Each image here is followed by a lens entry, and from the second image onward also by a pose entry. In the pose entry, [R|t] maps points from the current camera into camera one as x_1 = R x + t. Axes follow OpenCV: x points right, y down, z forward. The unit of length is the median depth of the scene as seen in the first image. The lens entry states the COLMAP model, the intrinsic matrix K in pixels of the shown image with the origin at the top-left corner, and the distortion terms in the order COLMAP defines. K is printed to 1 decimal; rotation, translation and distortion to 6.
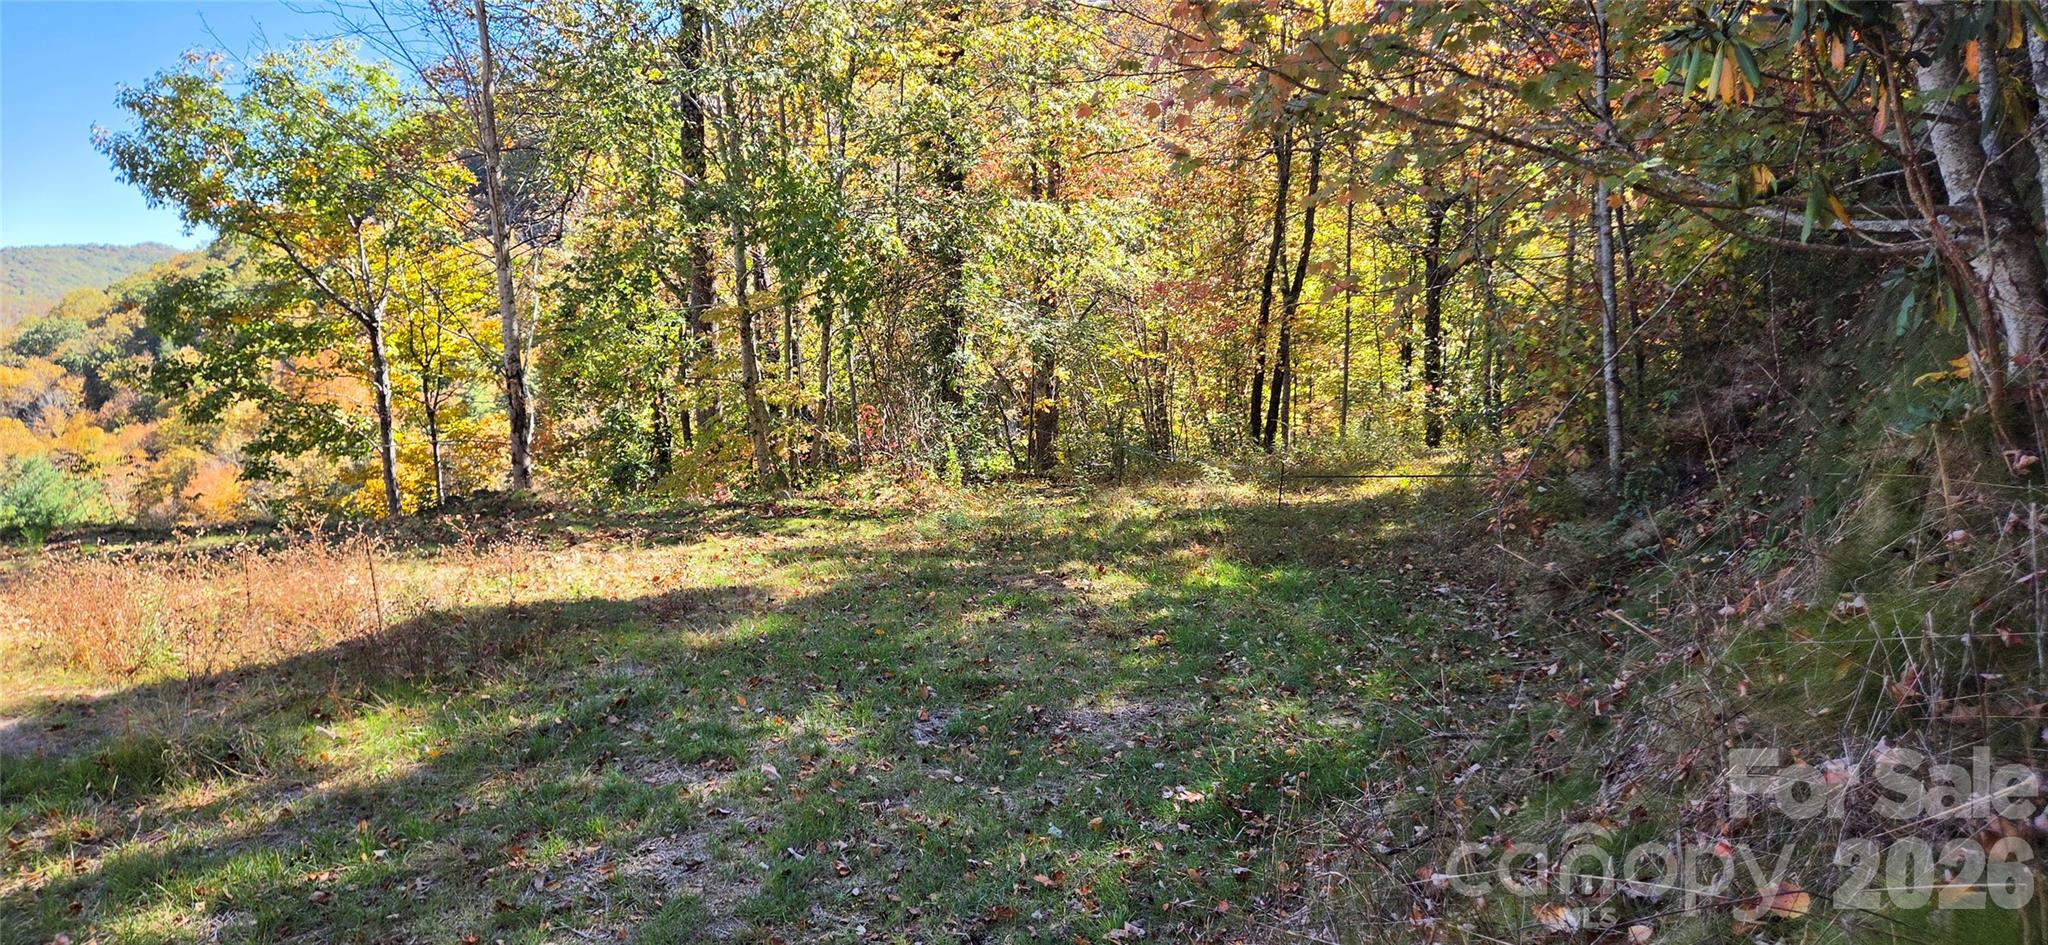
lens RADIAL K [[1384.1, 0, 998.3], [0, 1384.1, 473.5], [0, 0, 1]] dist [0.055852, -0.039561]
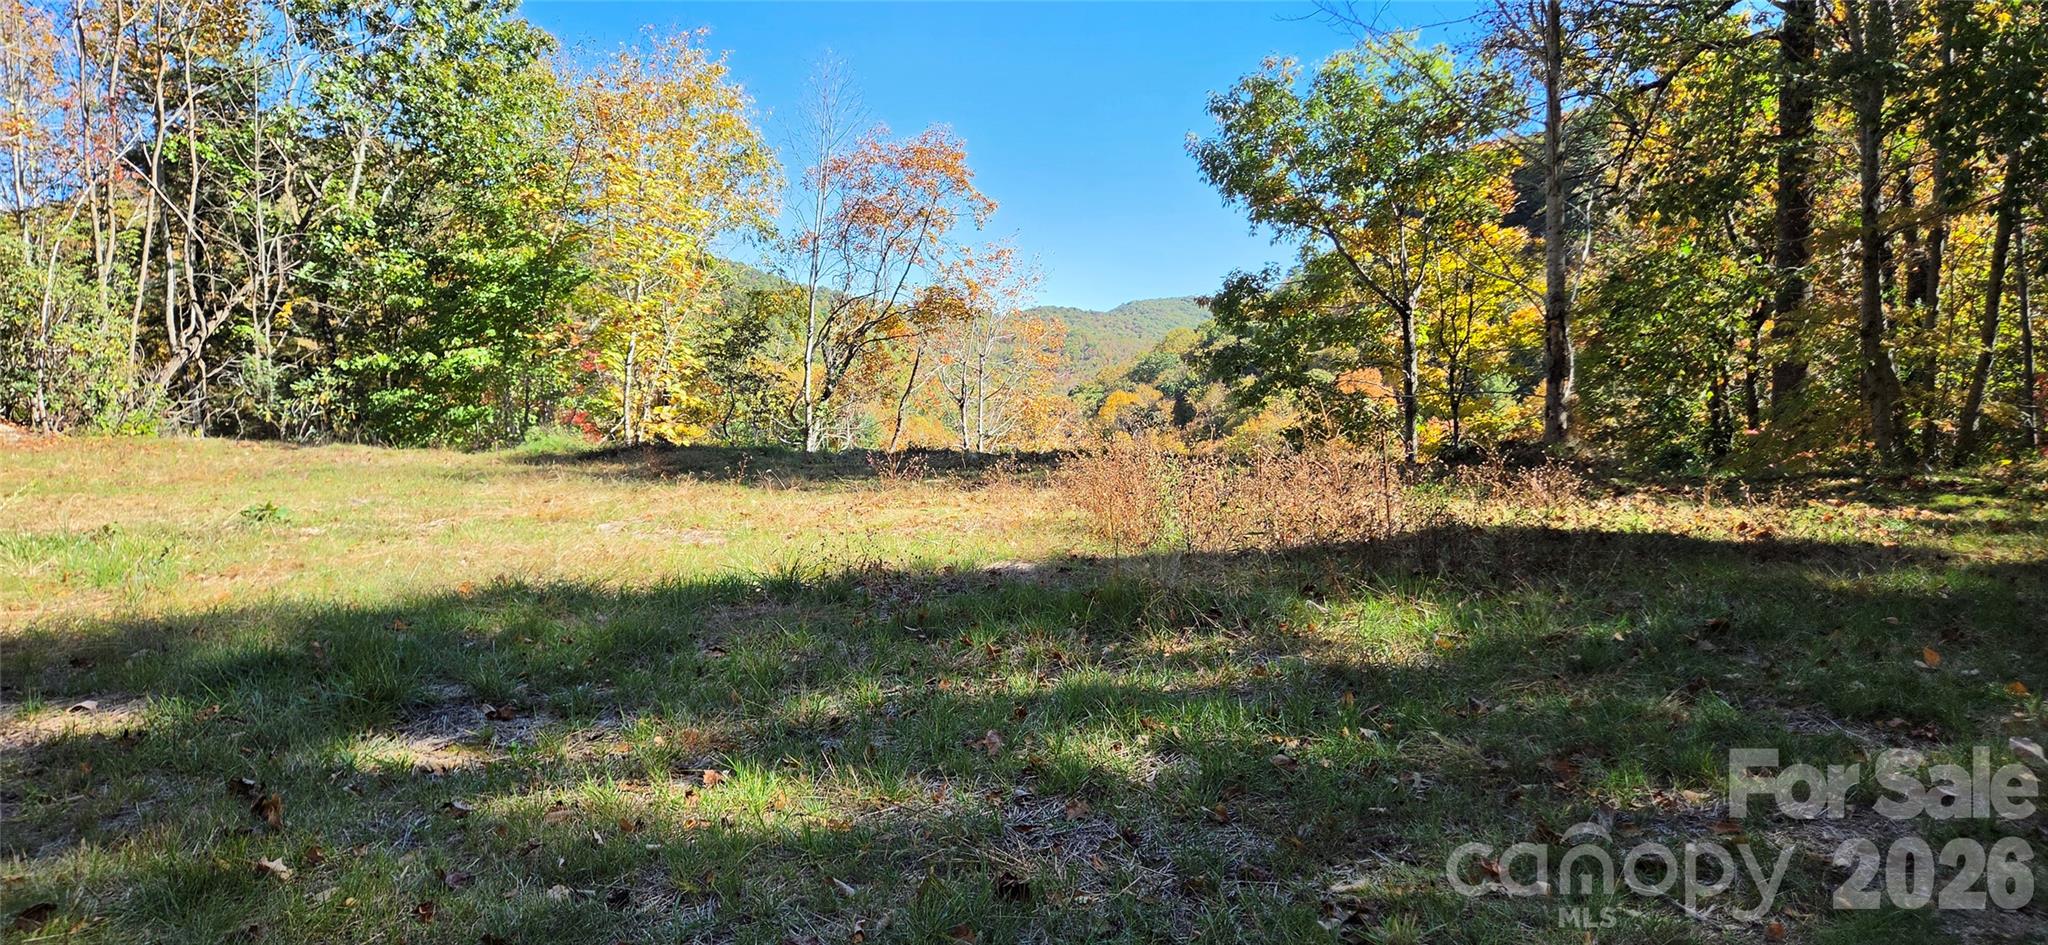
lens RADIAL K [[1292.7, 0, 1008.1], [0, 1292.7, 482.1], [0, 0, 1]] dist [0.043933, -0.031020]
pose [[0.755664, 0.050308, -0.653024, -0.053597], [-0.082184, 0.996449, -0.018336, 0.059335], [0.649782, 0.067523, 0.757115, 0.129334]]
